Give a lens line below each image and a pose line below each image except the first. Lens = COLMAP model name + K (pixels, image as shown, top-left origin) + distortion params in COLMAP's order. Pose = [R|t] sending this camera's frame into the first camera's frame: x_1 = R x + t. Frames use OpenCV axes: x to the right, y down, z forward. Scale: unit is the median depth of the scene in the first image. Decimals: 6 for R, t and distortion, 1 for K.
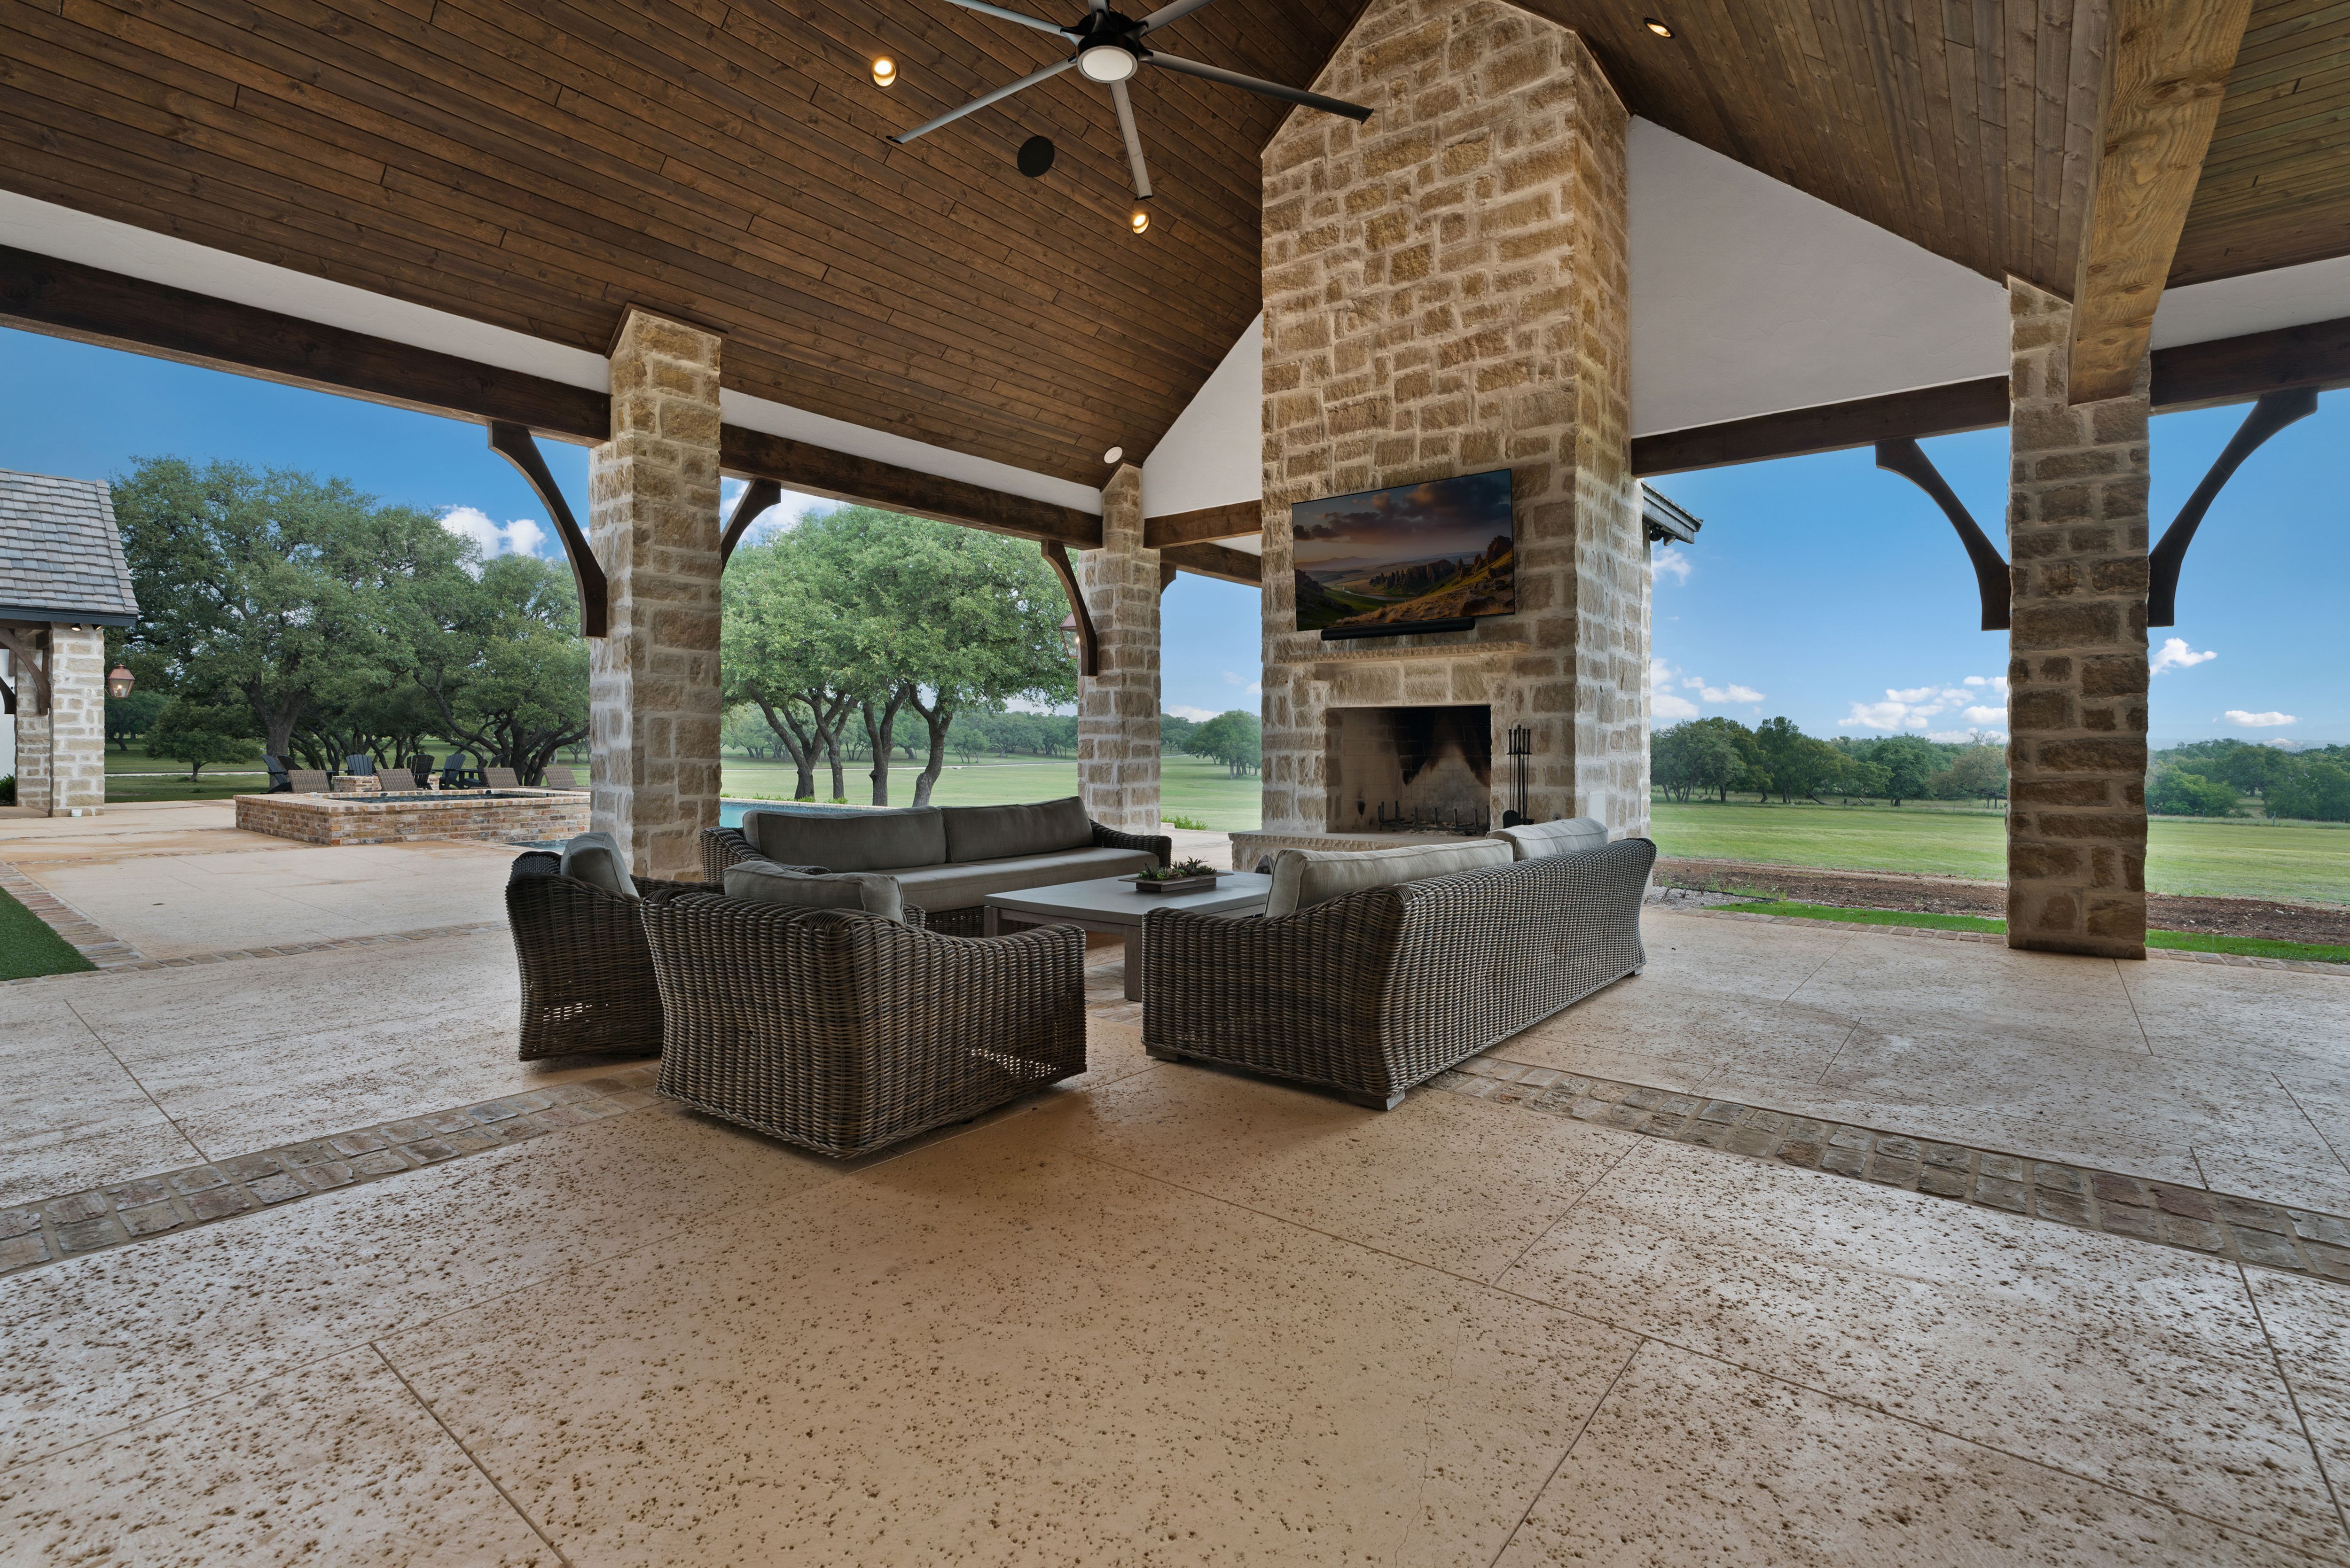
lens RADIAL K [[1062.0, 0, 1180.8], [0, 1062.0, 773.5], [0, 0, 1]] dist [-0.004821, 0.002680]
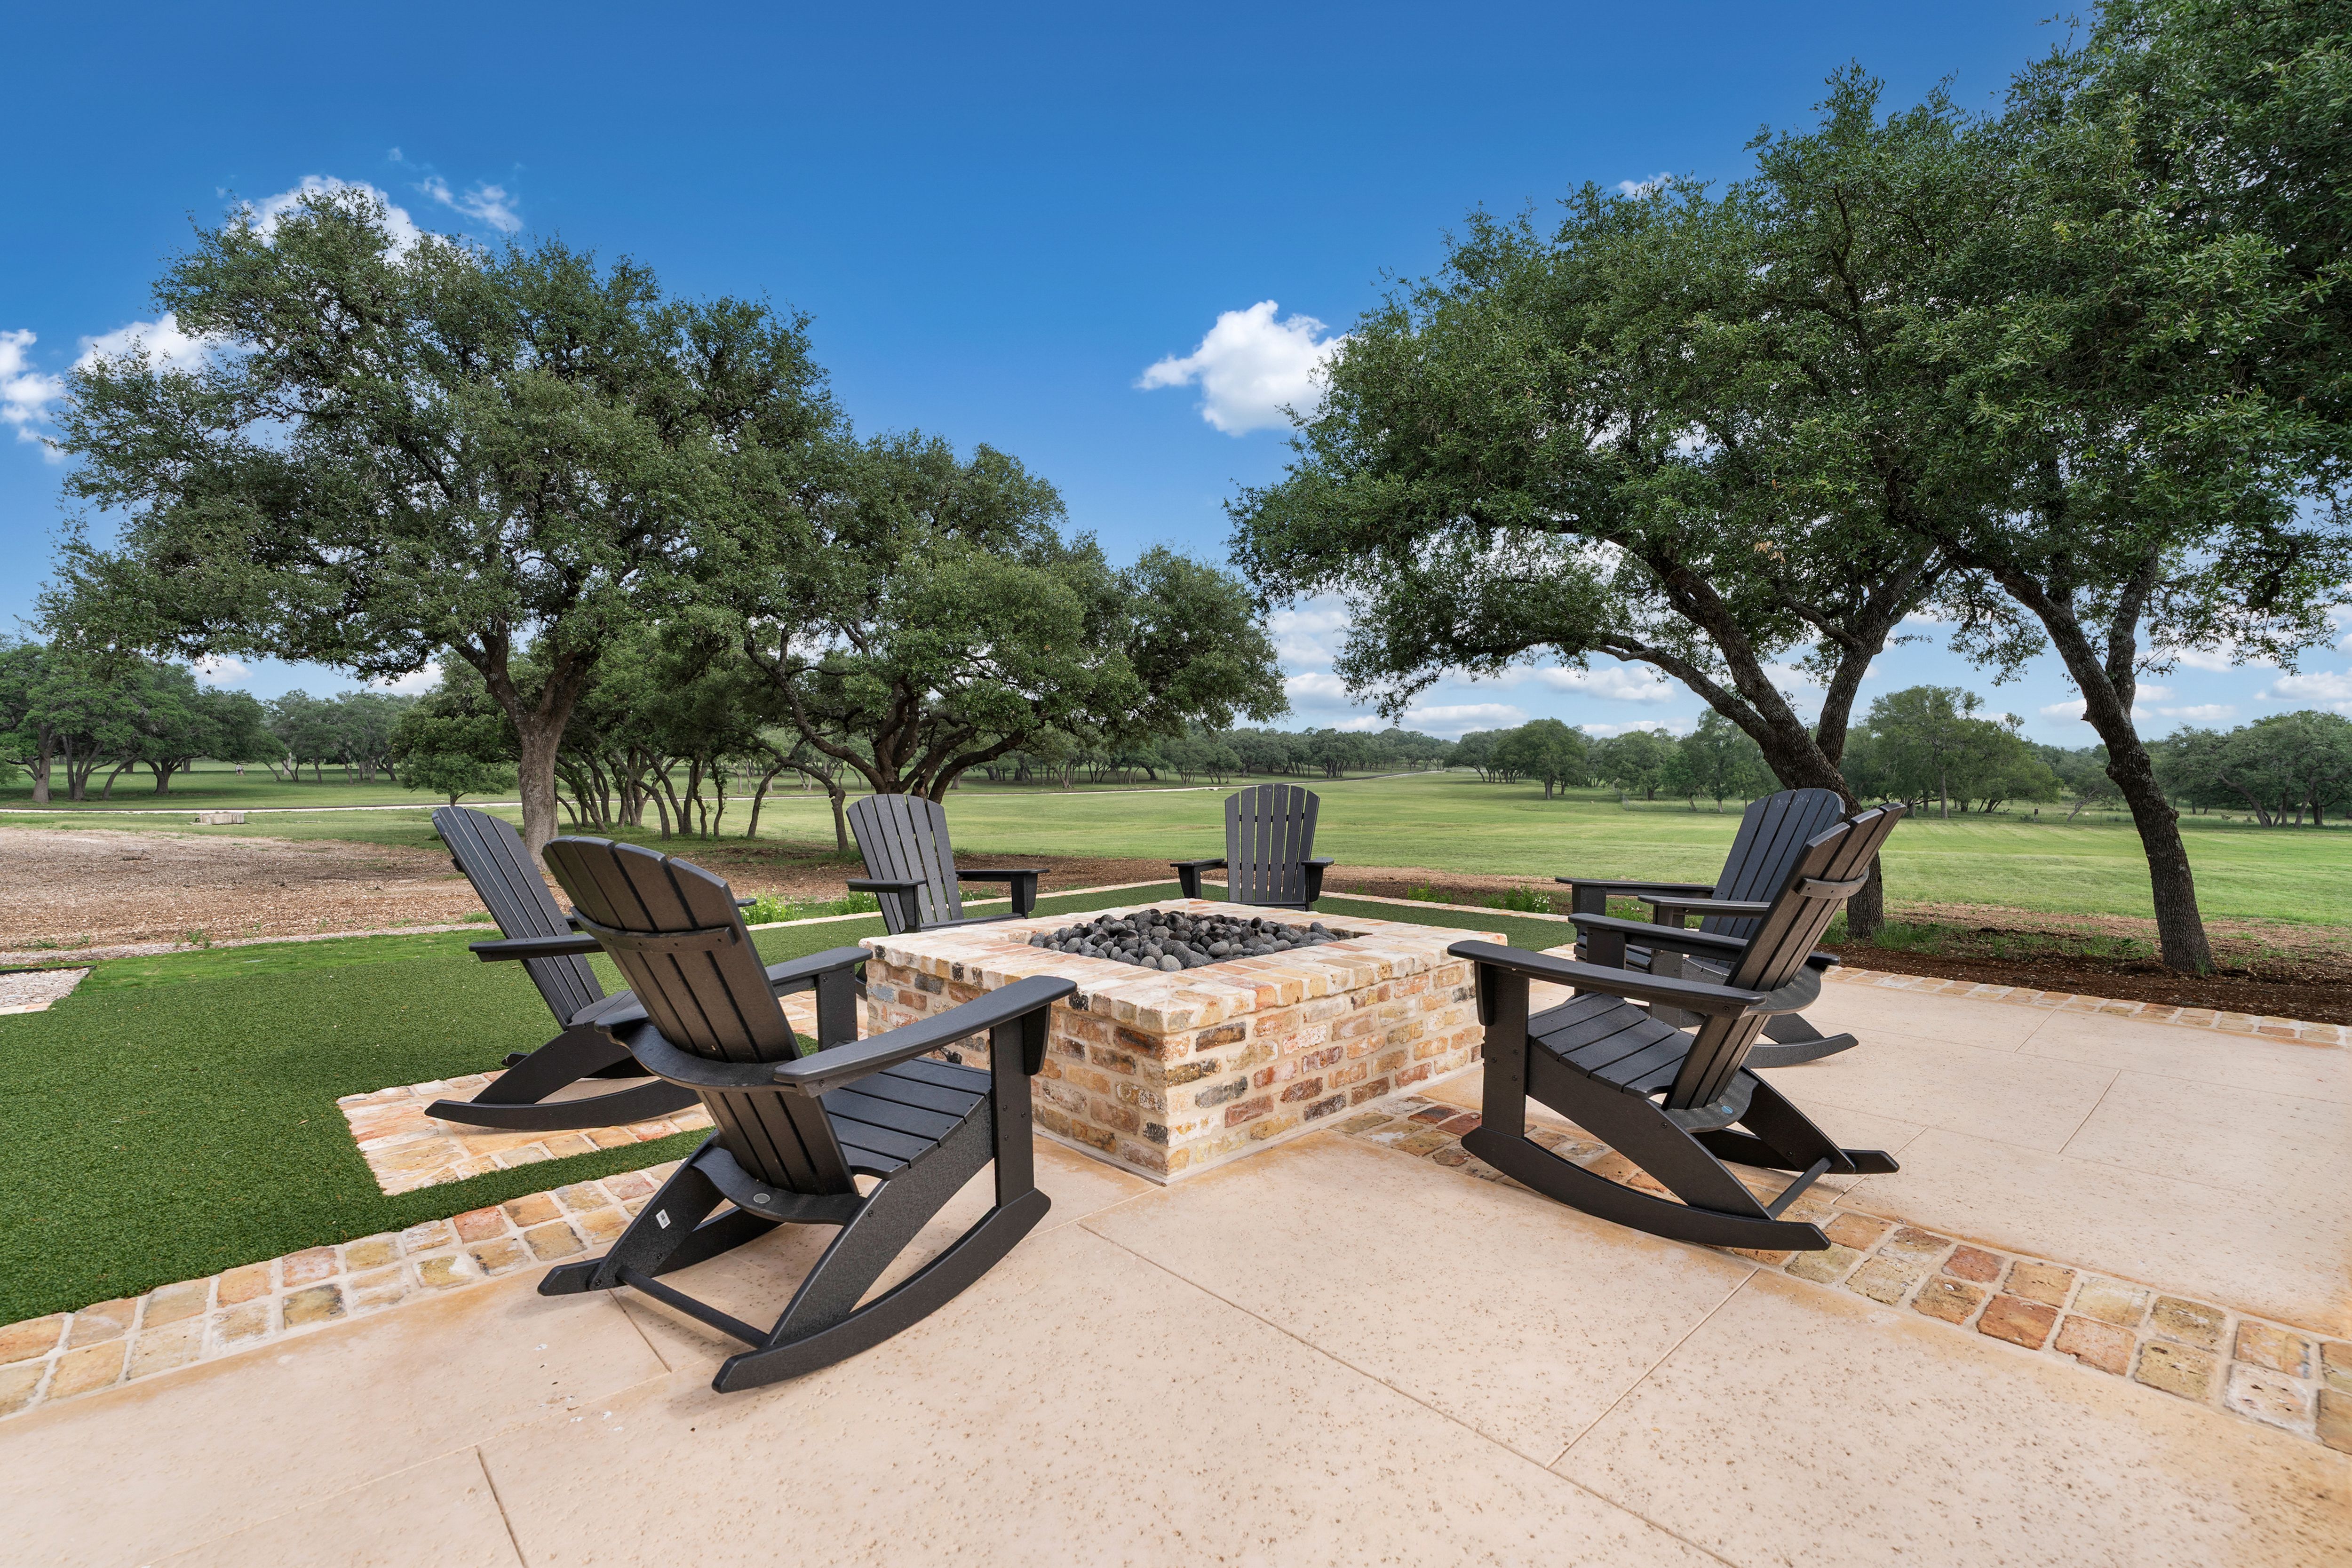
lens RADIAL K [[1063.1, 0, 1180.0], [0, 1063.1, 776.9], [0, 0, 1]] dist [-0.004821, 0.002680]
pose [[0.987107, -0.011237, -0.159665, -0.192448], [0.009079, 0.999857, -0.014234, -0.005726], [0.159802, 0.012601, 0.987069, 0.226328]]
